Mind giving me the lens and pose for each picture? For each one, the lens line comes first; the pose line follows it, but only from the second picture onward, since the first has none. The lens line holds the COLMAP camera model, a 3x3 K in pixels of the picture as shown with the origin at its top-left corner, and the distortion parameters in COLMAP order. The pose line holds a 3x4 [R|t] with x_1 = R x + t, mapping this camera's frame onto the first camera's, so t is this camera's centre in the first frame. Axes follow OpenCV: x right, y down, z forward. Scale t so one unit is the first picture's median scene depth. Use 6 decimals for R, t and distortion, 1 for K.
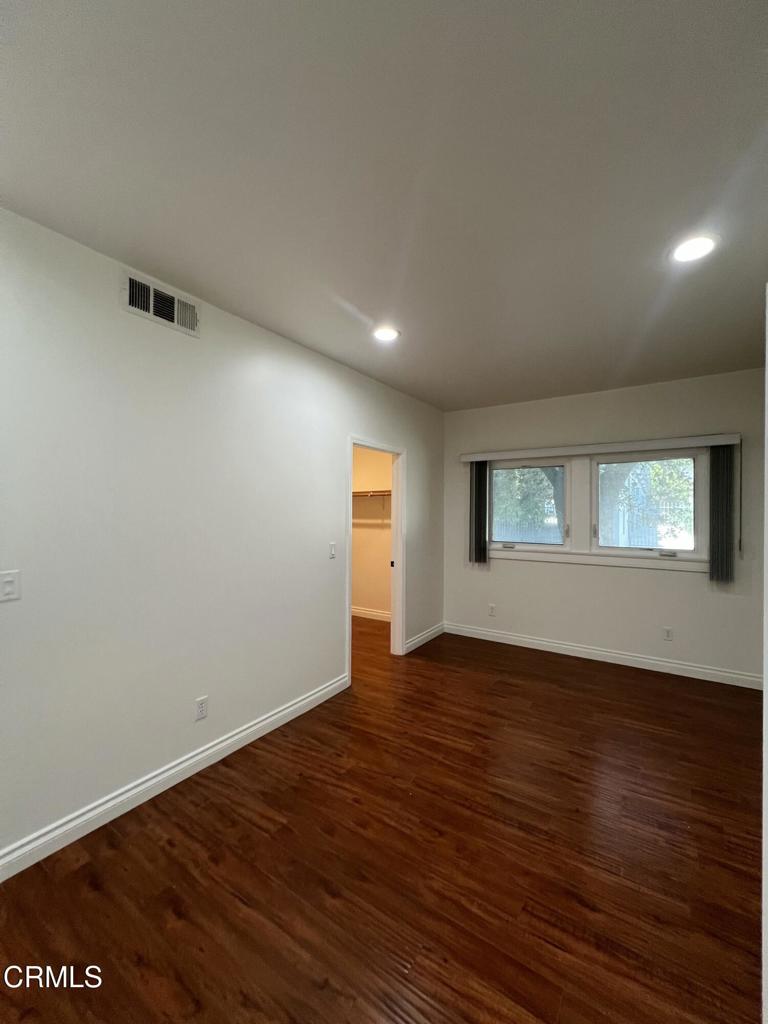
lens RADIAL K [[410.4, 0, 382.8], [0, 410.4, 510.1], [0, 0, 1]] dist [-0.000056, 0.000749]
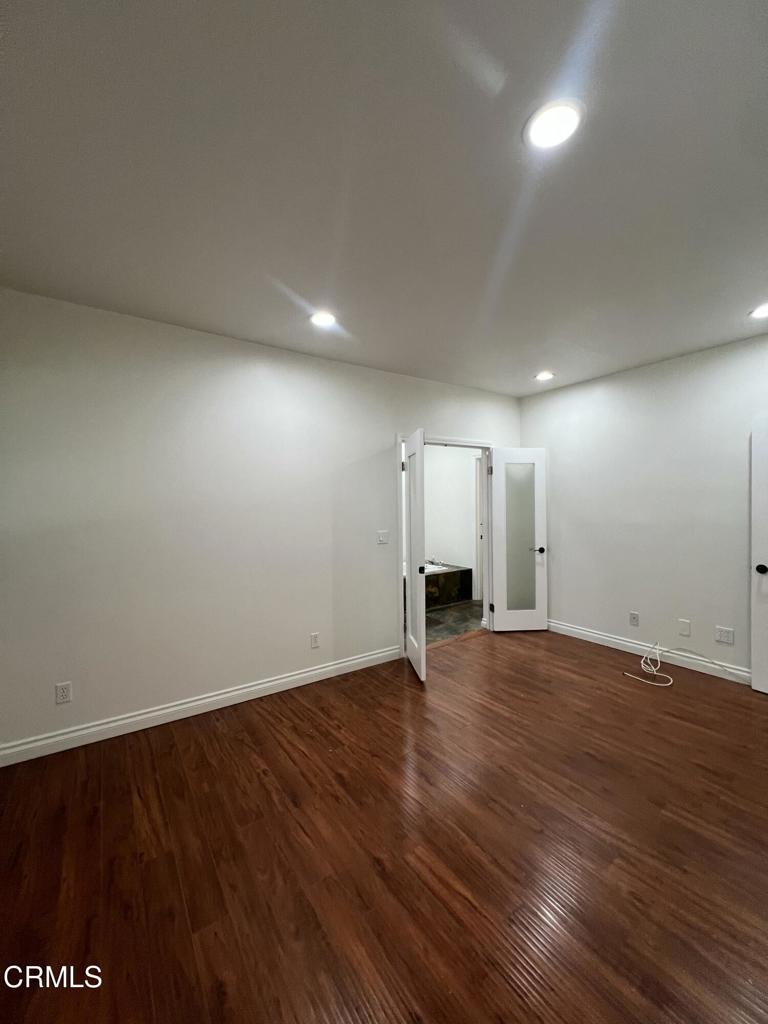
lens RADIAL K [[410.4, 0, 382.8], [0, 410.4, 510.1], [0, 0, 1]] dist [-0.000056, 0.000749]
pose [[-0.930276, 0.003377, 0.366846, 0.017414], [0.010515, 0.999792, 0.017460, 0.014156], [-0.366711, 0.020100, -0.930118, 1.700401]]
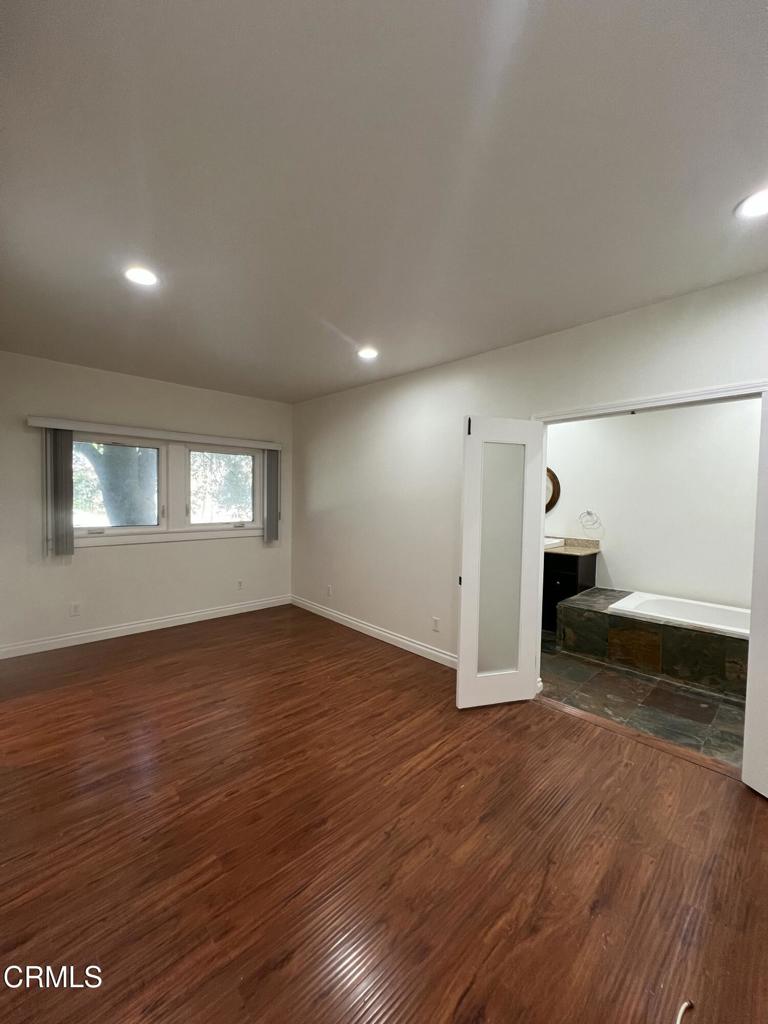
lens RADIAL K [[410.4, 0, 382.8], [0, 410.4, 510.1], [0, 0, 1]] dist [-0.000056, 0.000749]
pose [[0.218640, -0.036423, 0.975126, -0.774592], [-0.016234, 0.999029, 0.040956, -0.008395], [-0.975671, -0.024785, 0.217836, 0.385620]]
